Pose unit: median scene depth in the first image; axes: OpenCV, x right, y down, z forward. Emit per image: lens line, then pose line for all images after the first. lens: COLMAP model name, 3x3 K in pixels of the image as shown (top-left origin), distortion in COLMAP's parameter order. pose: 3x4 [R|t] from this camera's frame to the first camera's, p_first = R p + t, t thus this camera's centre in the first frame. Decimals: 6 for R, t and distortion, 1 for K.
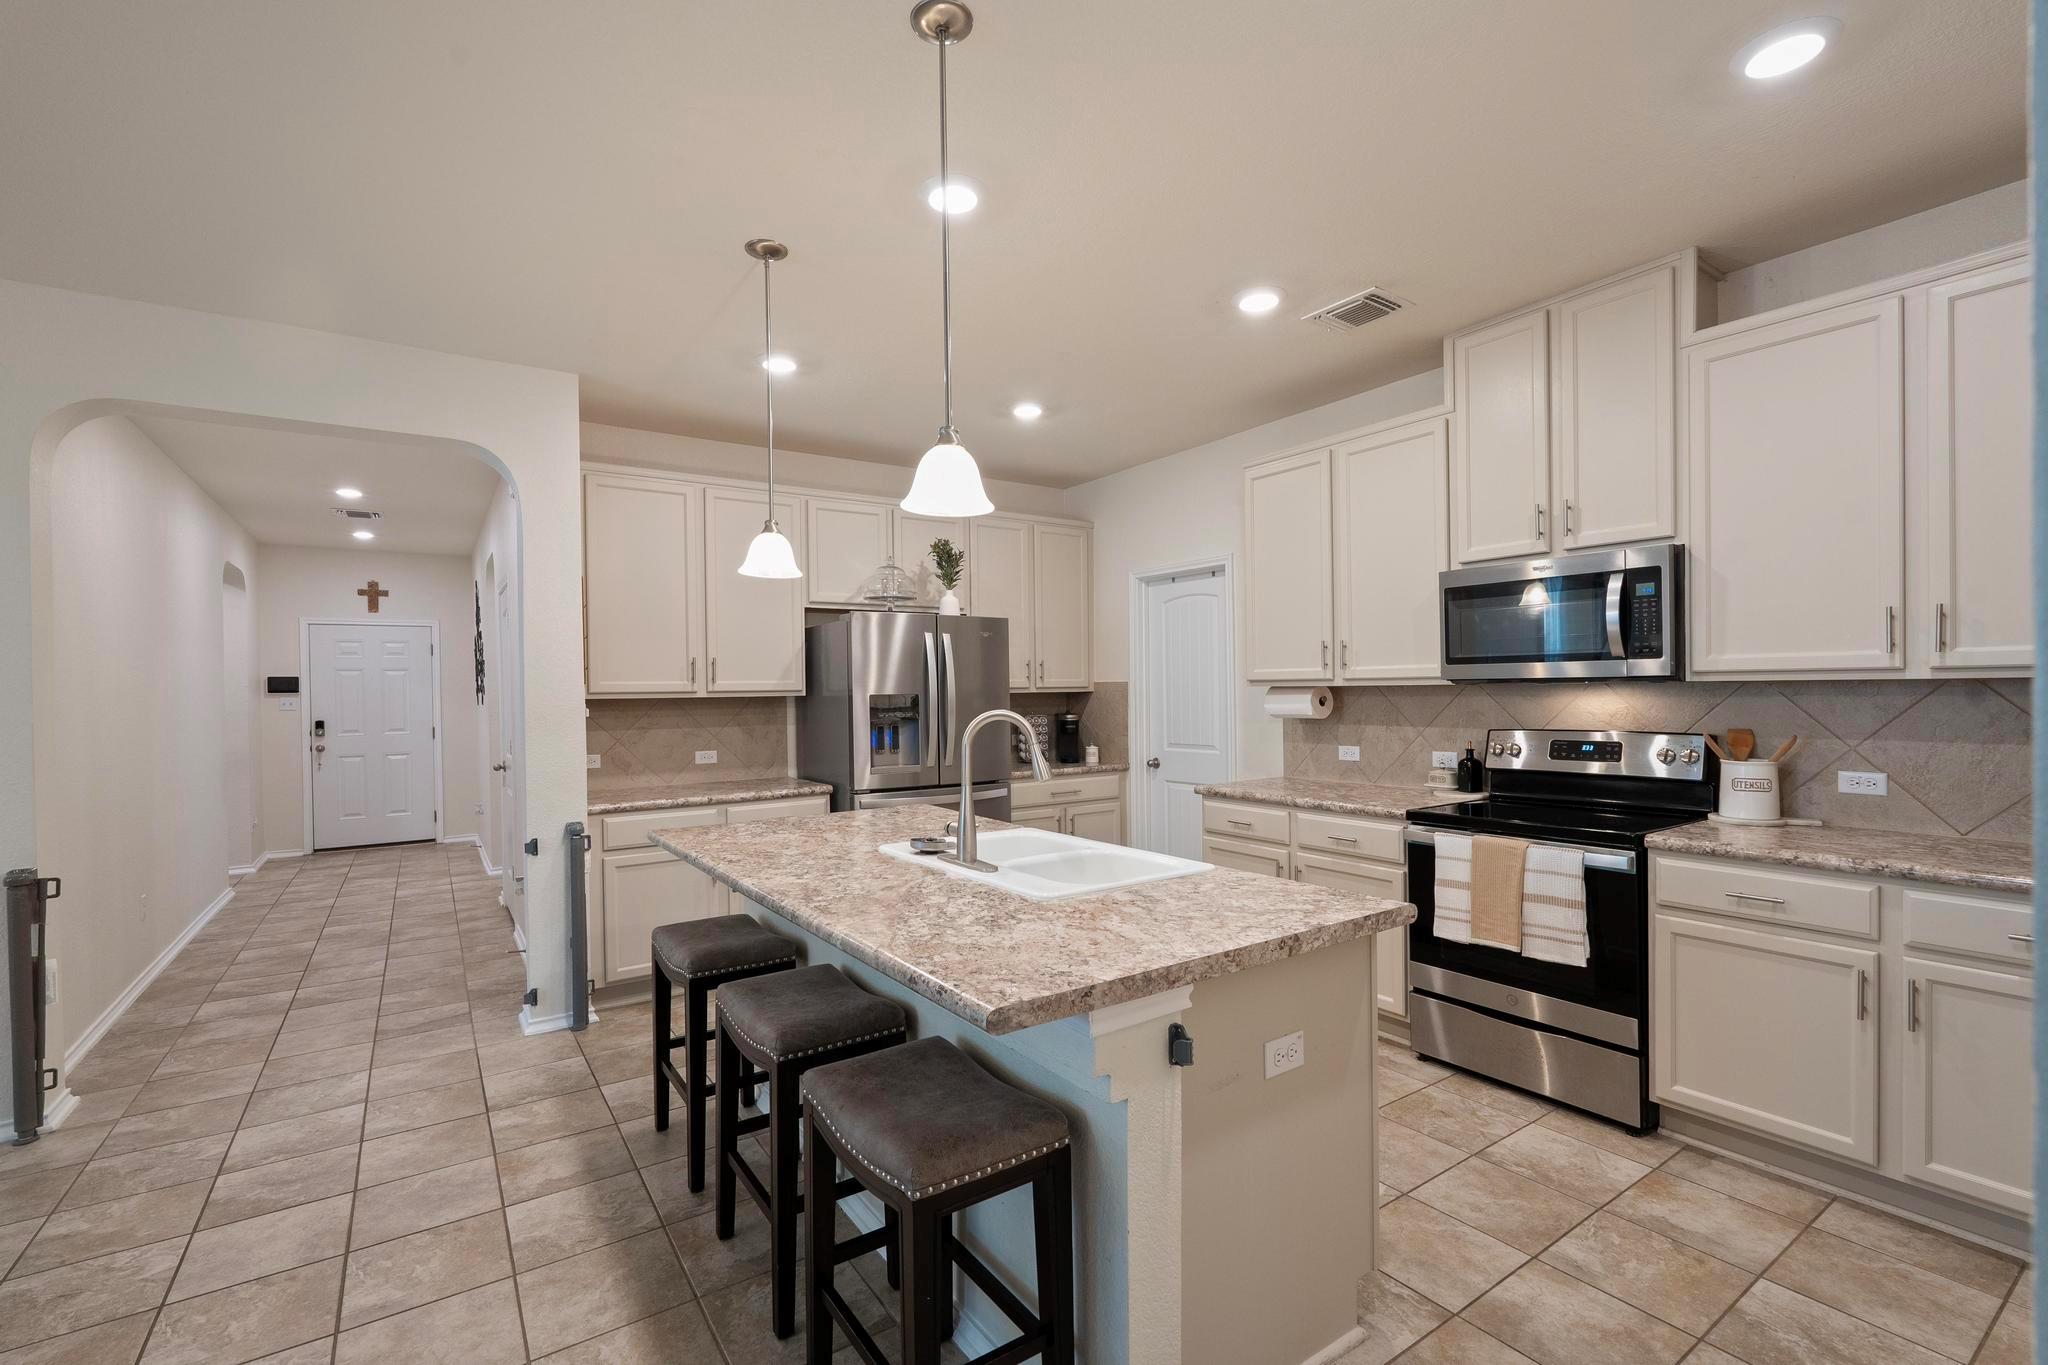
lens RADIAL K [[908.6, 0, 1015.7], [0, 908.6, 694.3], [0, 0, 1]] dist [-0.000719, -0.000598]
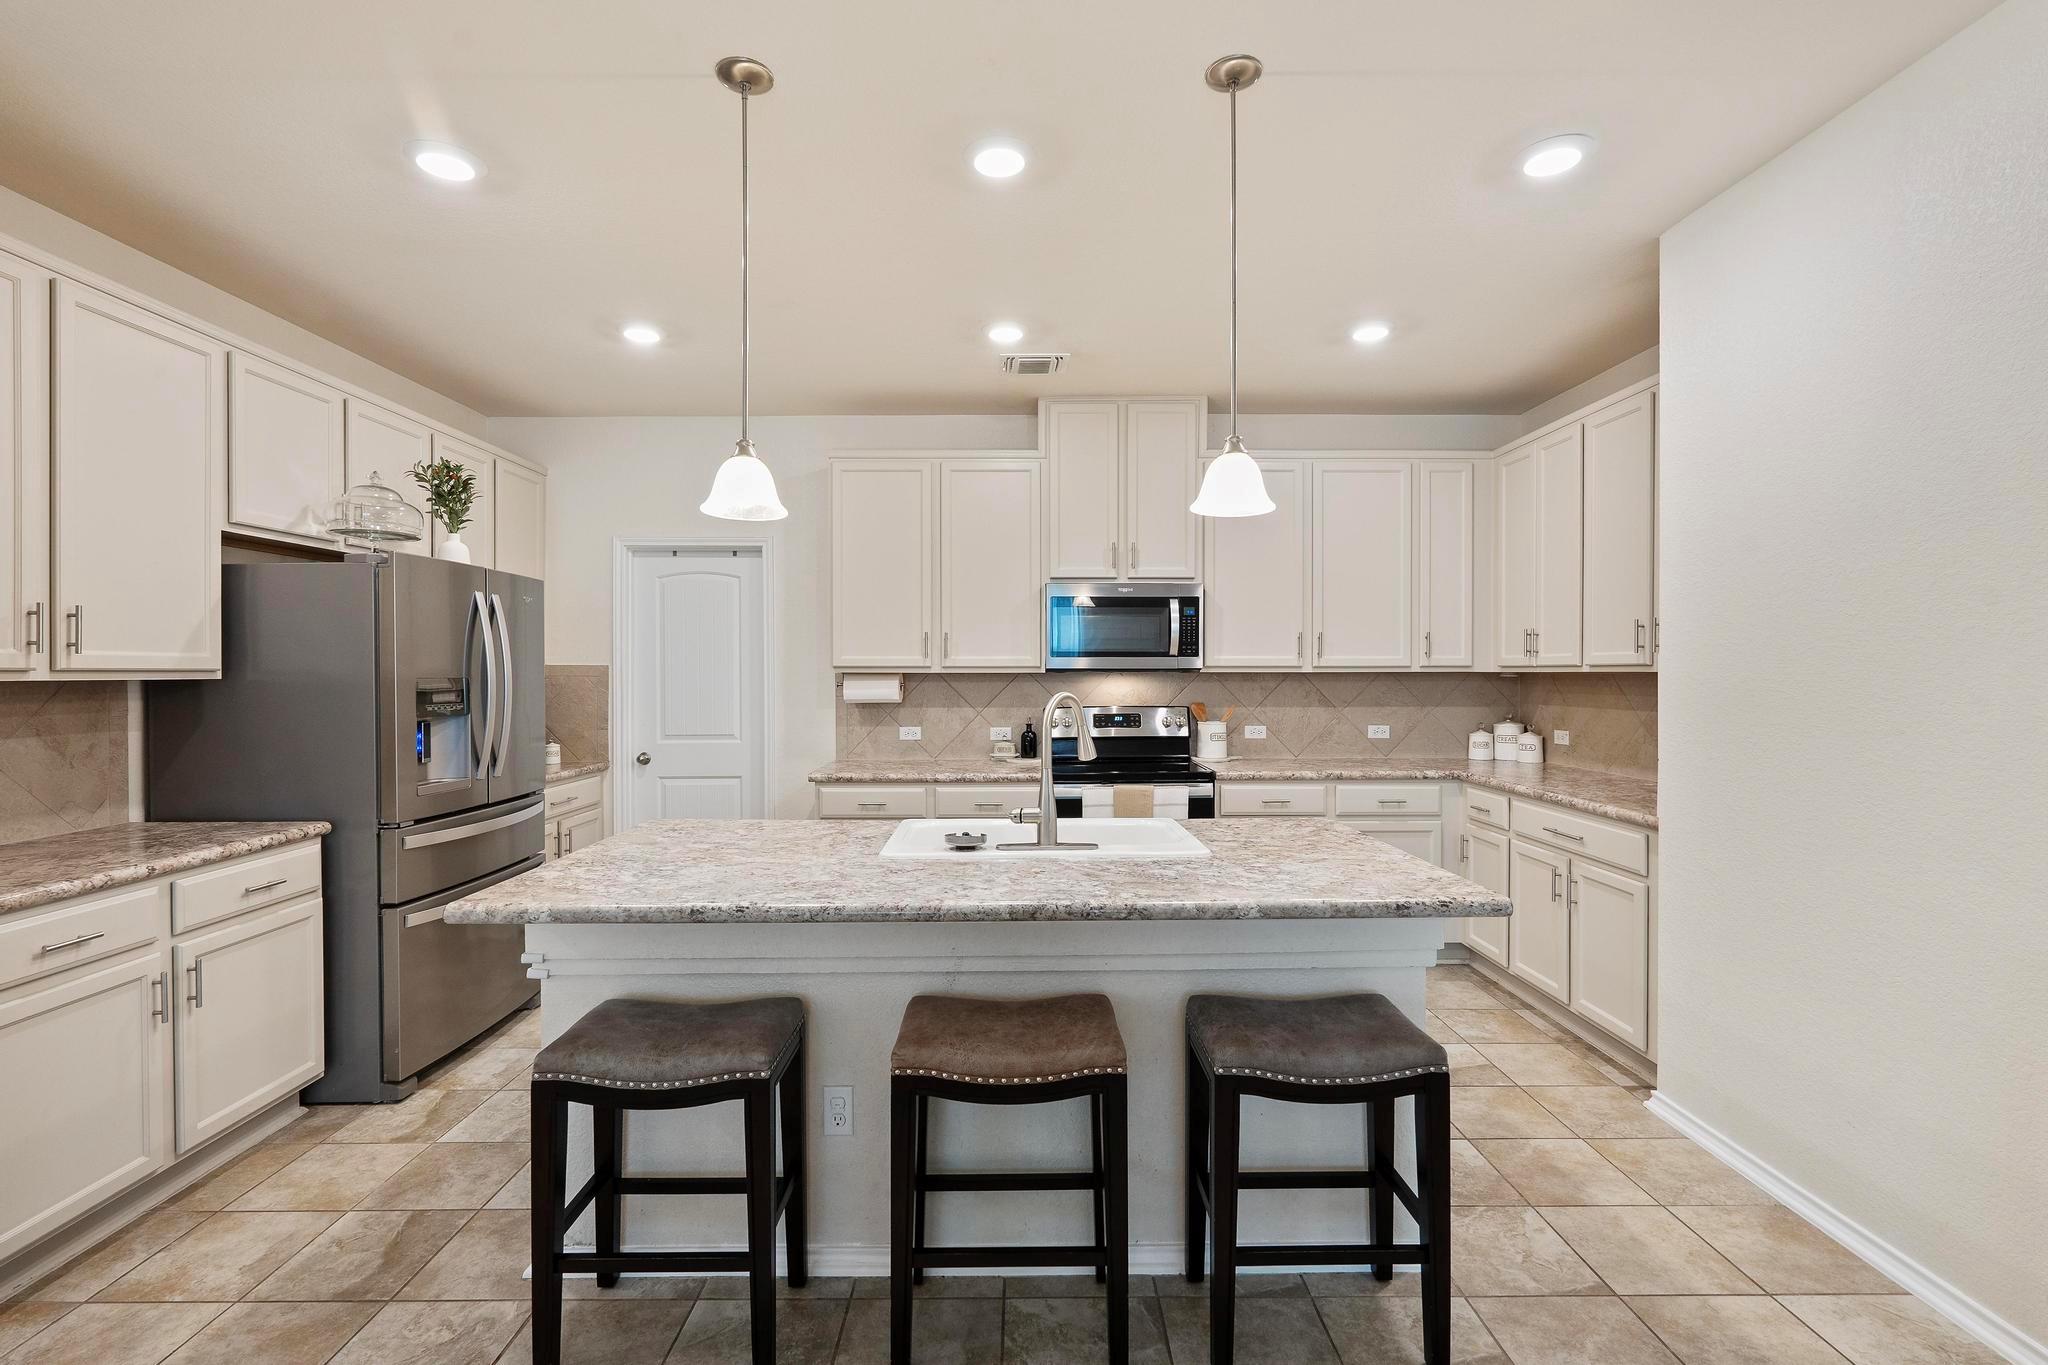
lens RADIAL K [[908.6, 0, 1023.6], [0, 908.6, 673.8], [0, 0, 1]] dist [-0.000719, -0.000598]
pose [[0.556297, 0.011420, 0.830905, -0.540063], [-0.000453, 0.999910, -0.013440, 0.007260], [-0.830983, 0.007100, 0.556252, 0.290981]]
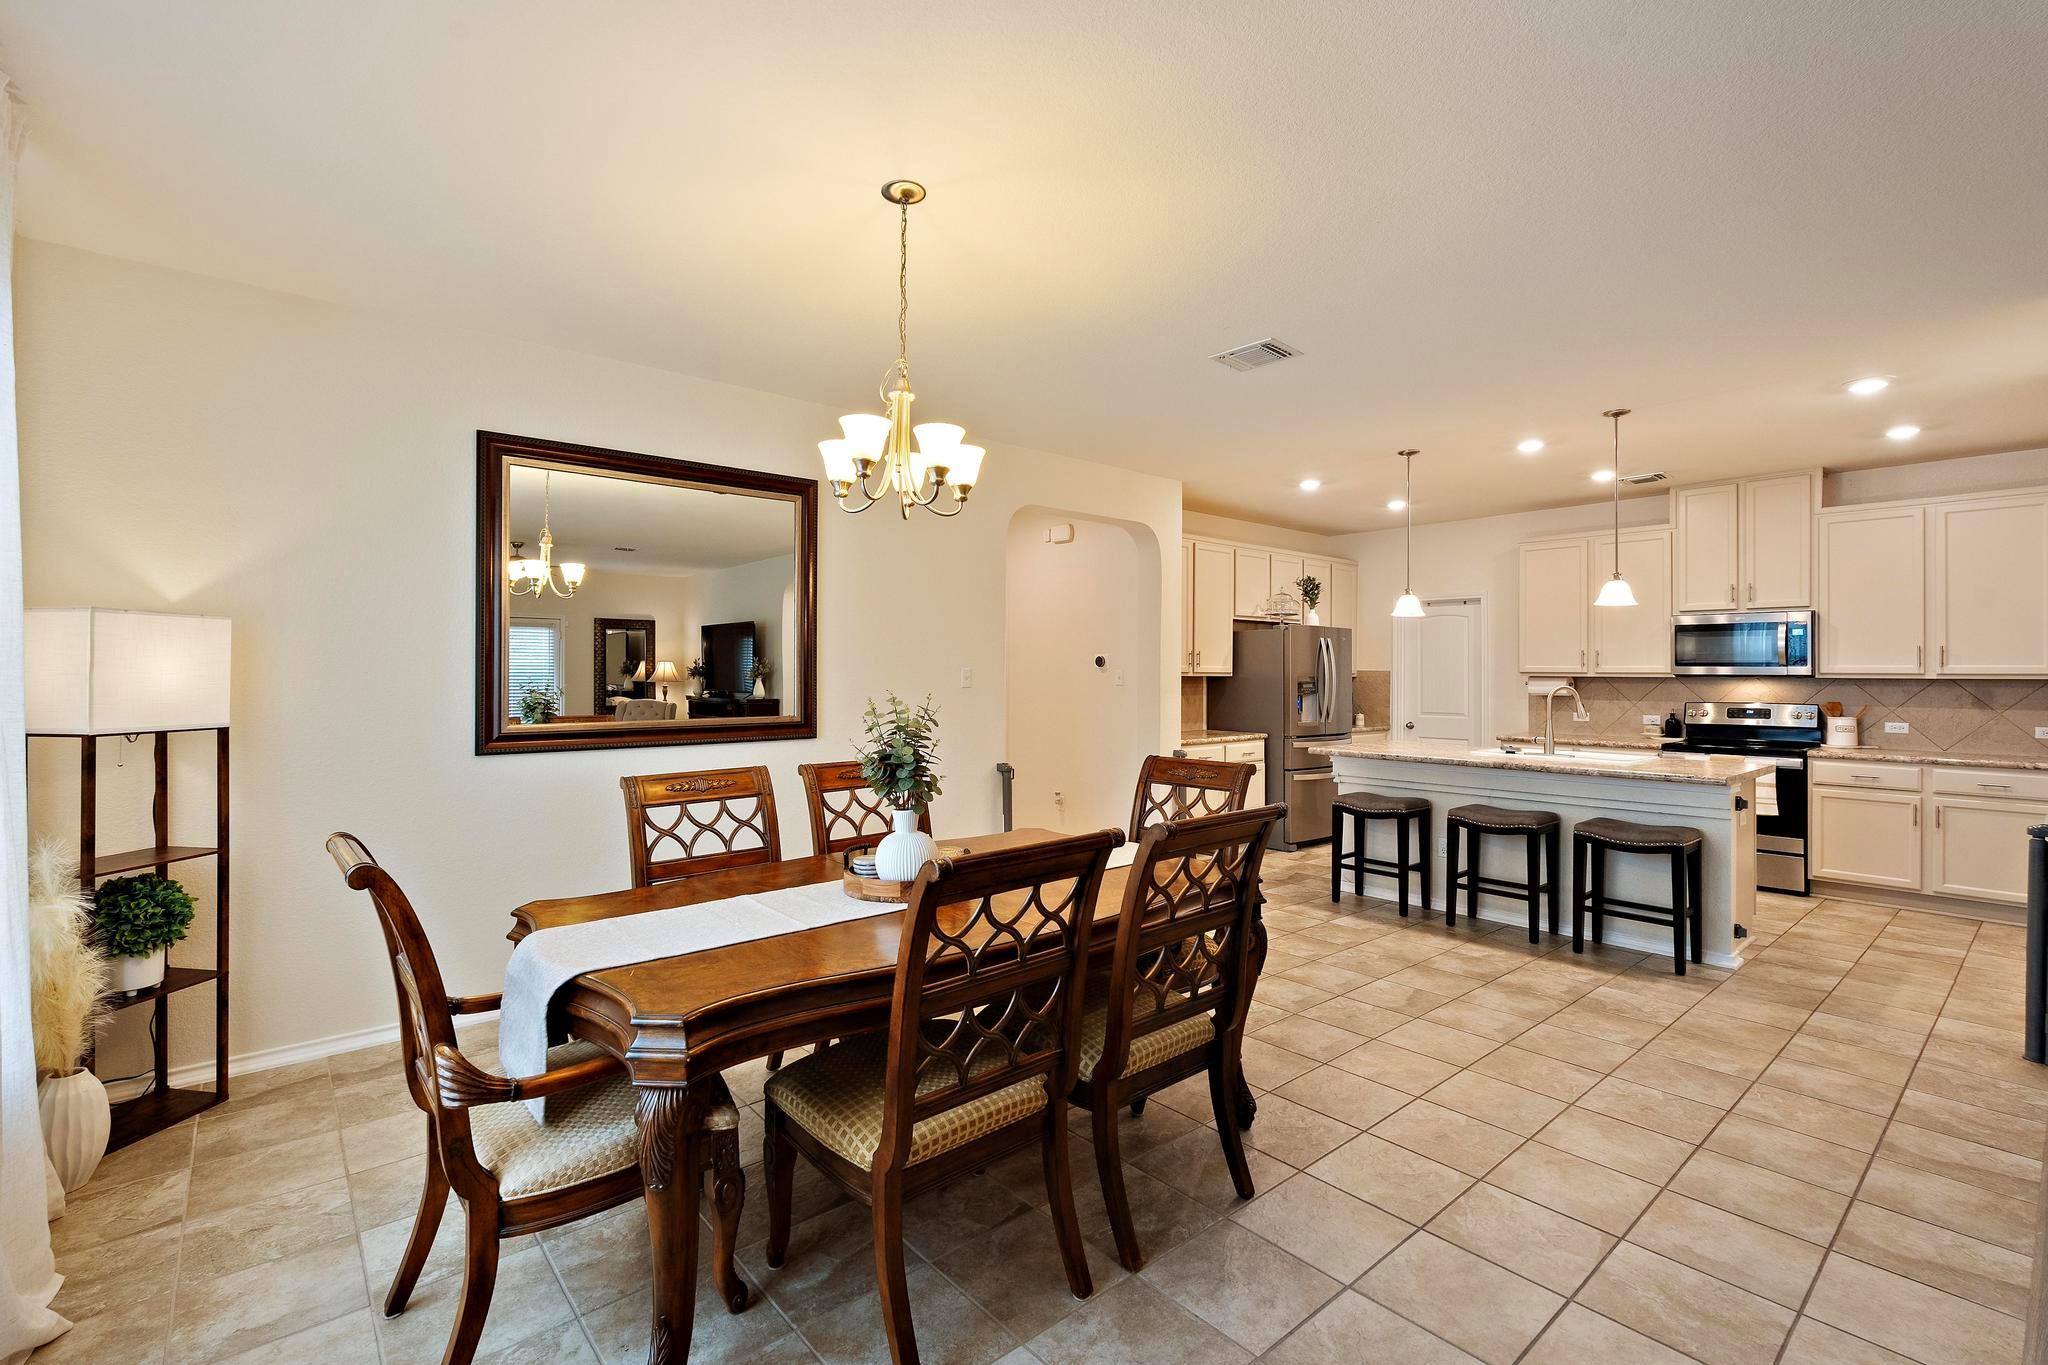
lens RADIAL K [[908.6, 0, 1026.7], [0, 908.6, 664.7], [0, 0, 1]] dist [-0.000719, -0.000598]
pose [[0.993262, 0.020602, 0.114047, -0.941935], [-0.018793, 0.999680, -0.016916, 0.018221], [-0.114359, 0.014659, 0.993331, -0.617667]]
